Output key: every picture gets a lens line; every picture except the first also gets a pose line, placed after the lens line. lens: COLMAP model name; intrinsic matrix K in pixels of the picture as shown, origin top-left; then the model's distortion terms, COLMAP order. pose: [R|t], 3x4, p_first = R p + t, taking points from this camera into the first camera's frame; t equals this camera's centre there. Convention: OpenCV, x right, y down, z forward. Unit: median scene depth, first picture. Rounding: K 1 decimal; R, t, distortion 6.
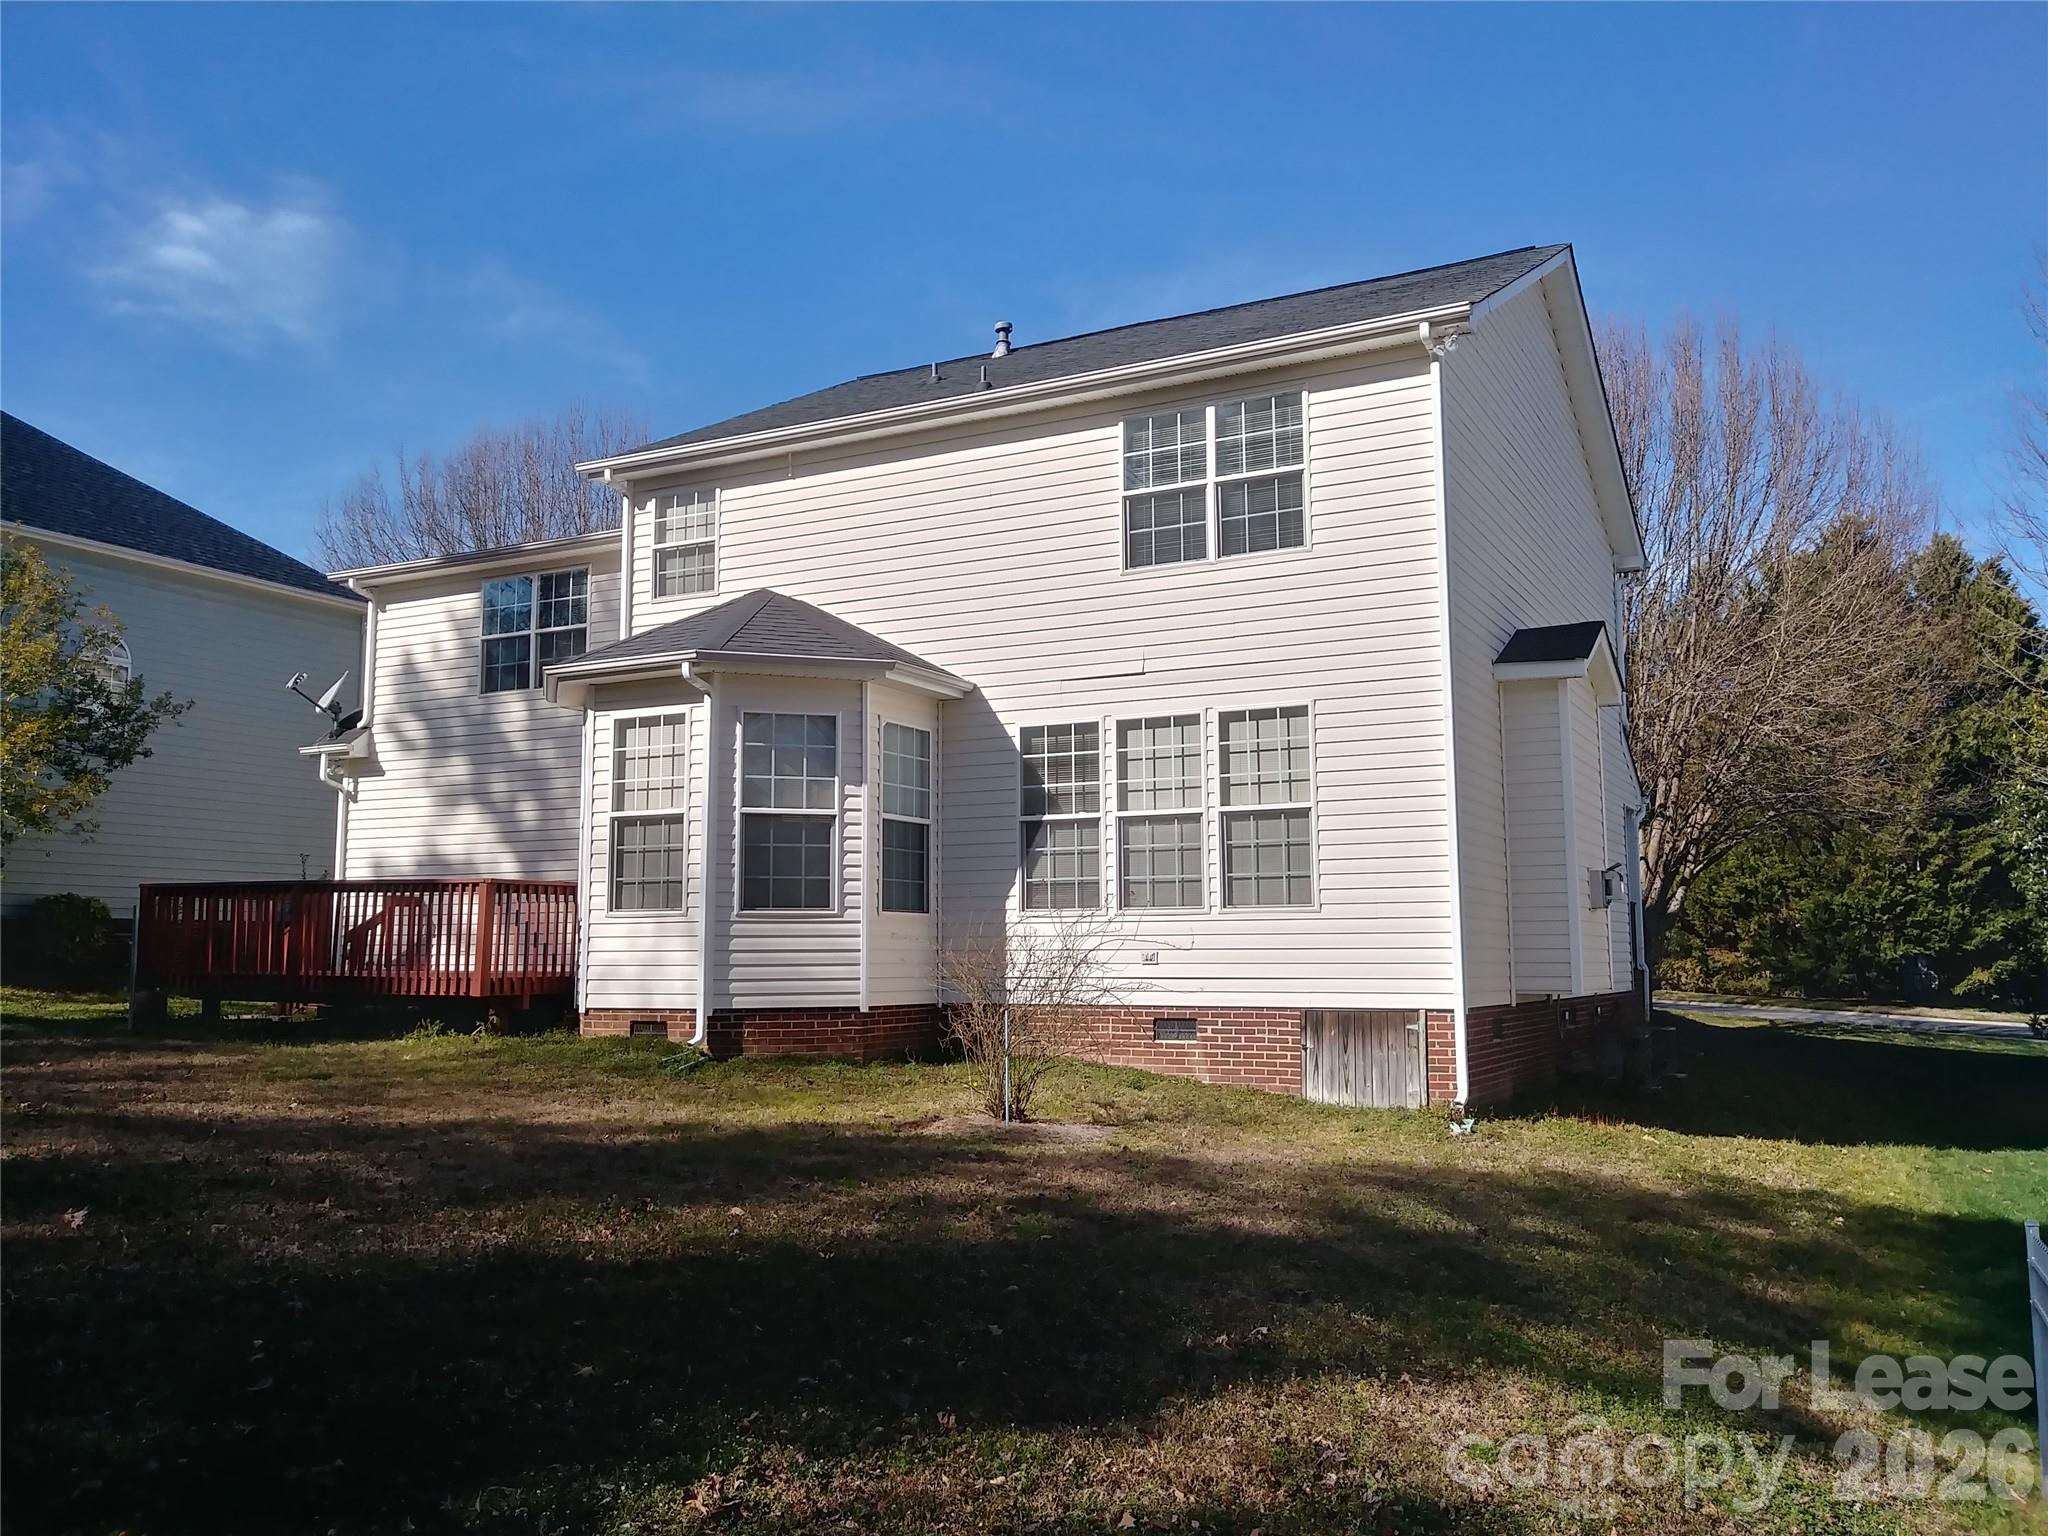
lens RADIAL K [[1664.0, 0, 1024.0], [0, 1664.0, 768.0], [0, 0, 1]] dist [-0.010597, -0.010975]
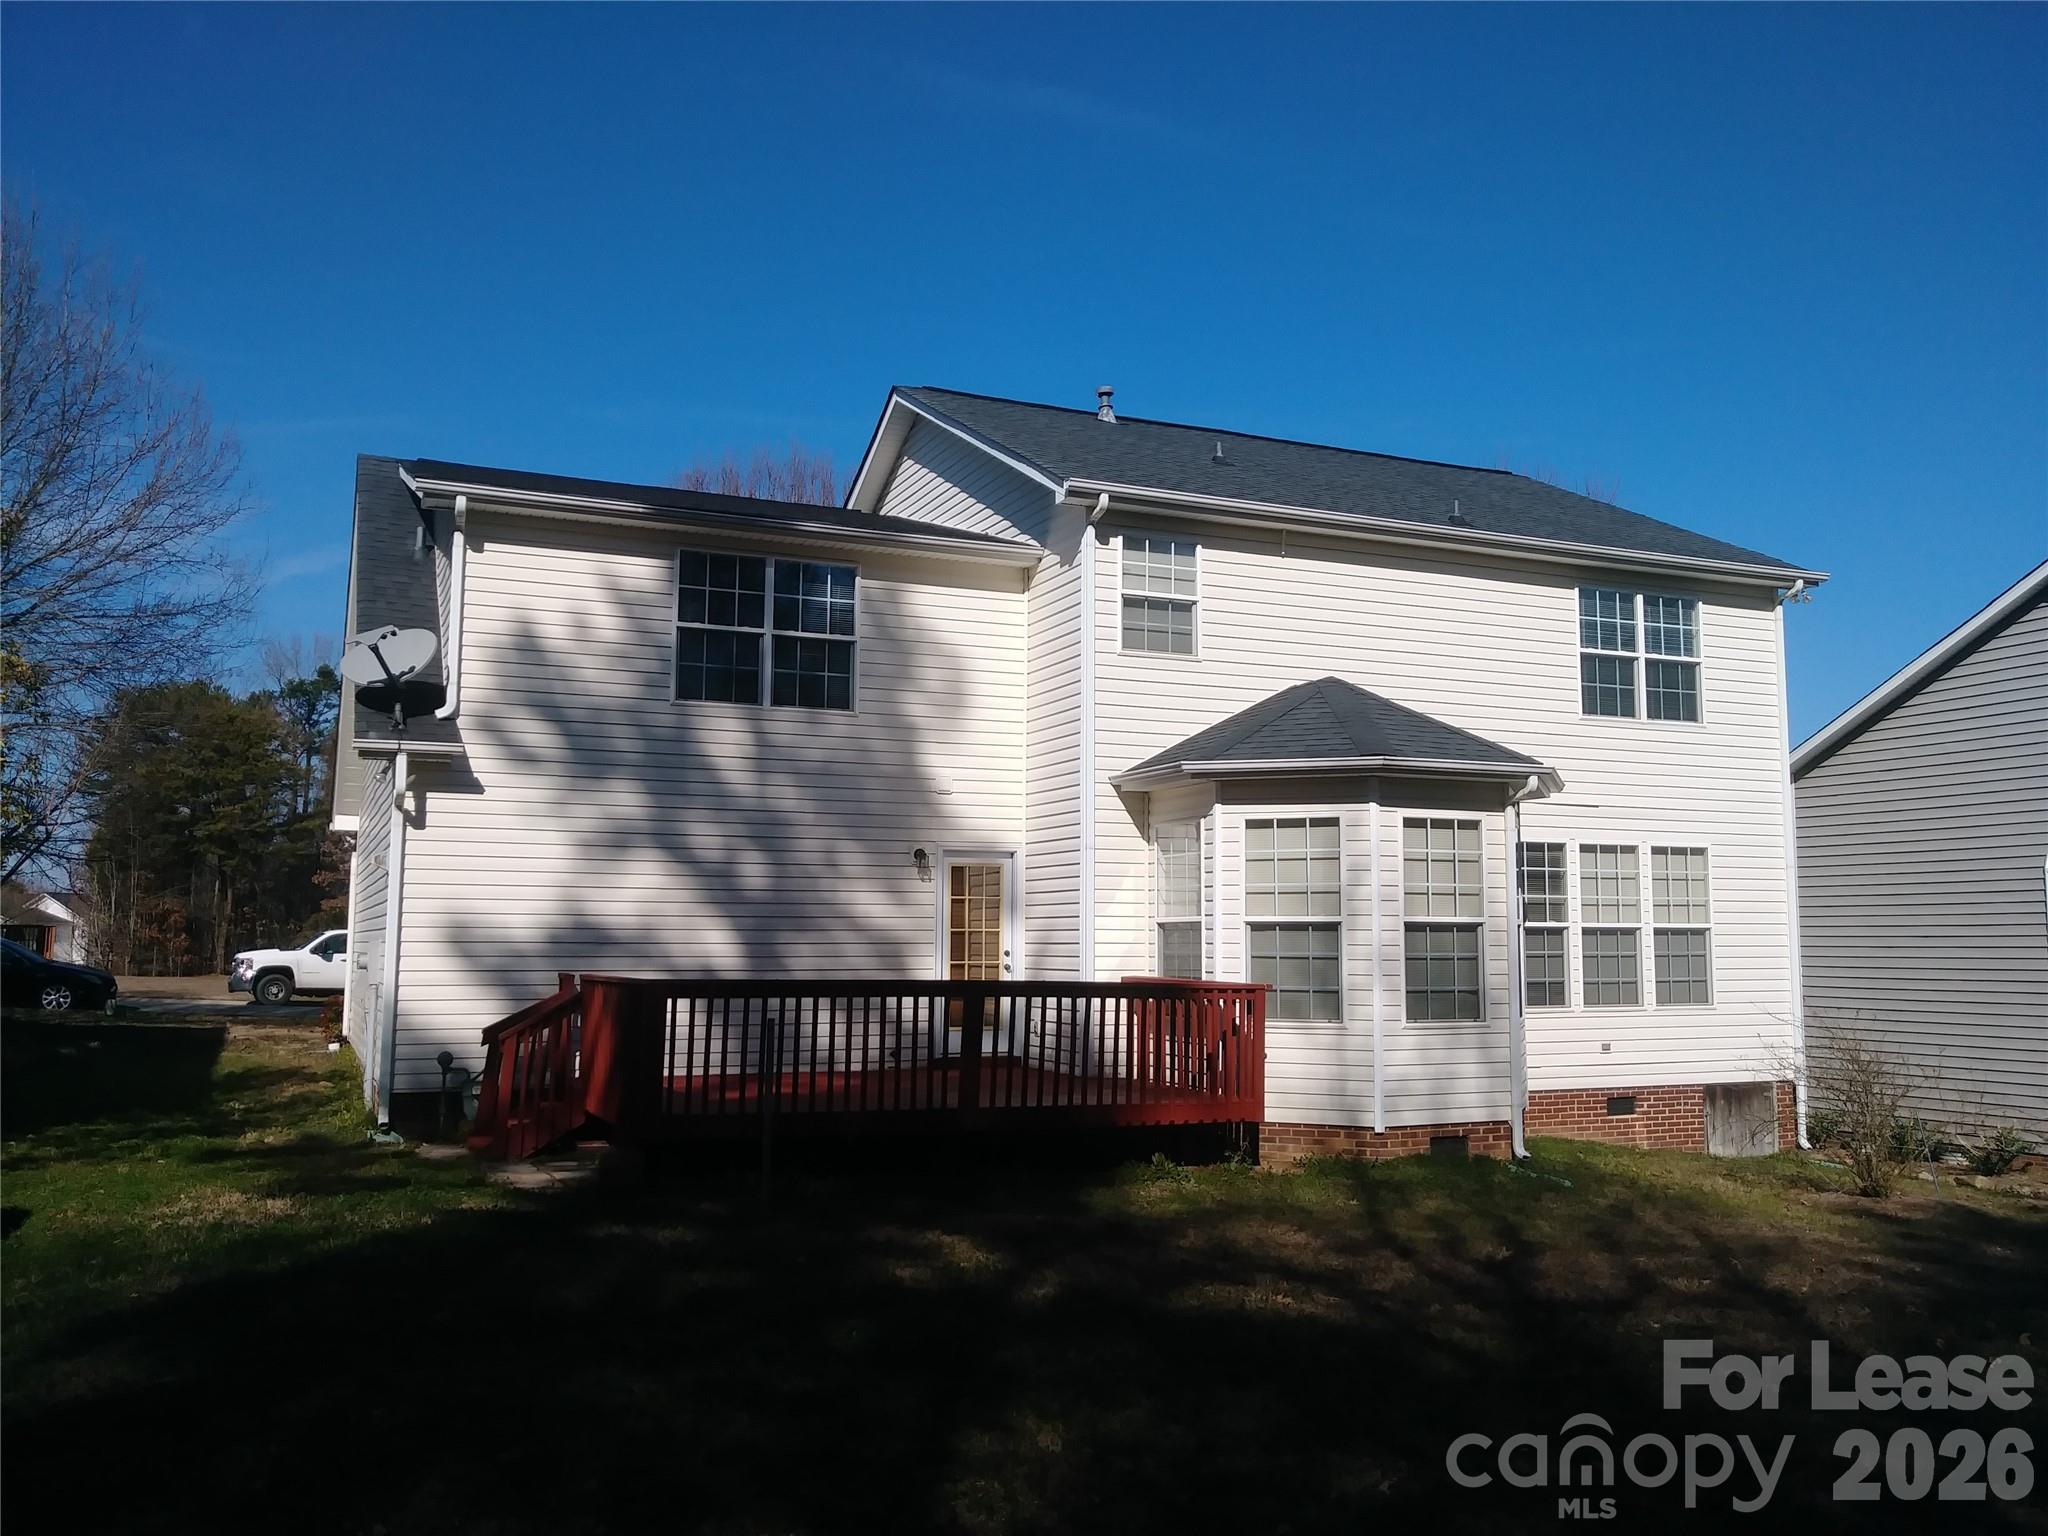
lens RADIAL K [[1671.9, 0, 1024.3], [0, 1671.9, 744.3], [0, 0, 1]] dist [-0.017240, -0.005048]
pose [[0.627727, 0.100067, 0.771975, -1.094961], [-0.092458, 0.994268, -0.053699, 0.000951], [-0.772923, -0.037667, 0.633381, 0.557000]]
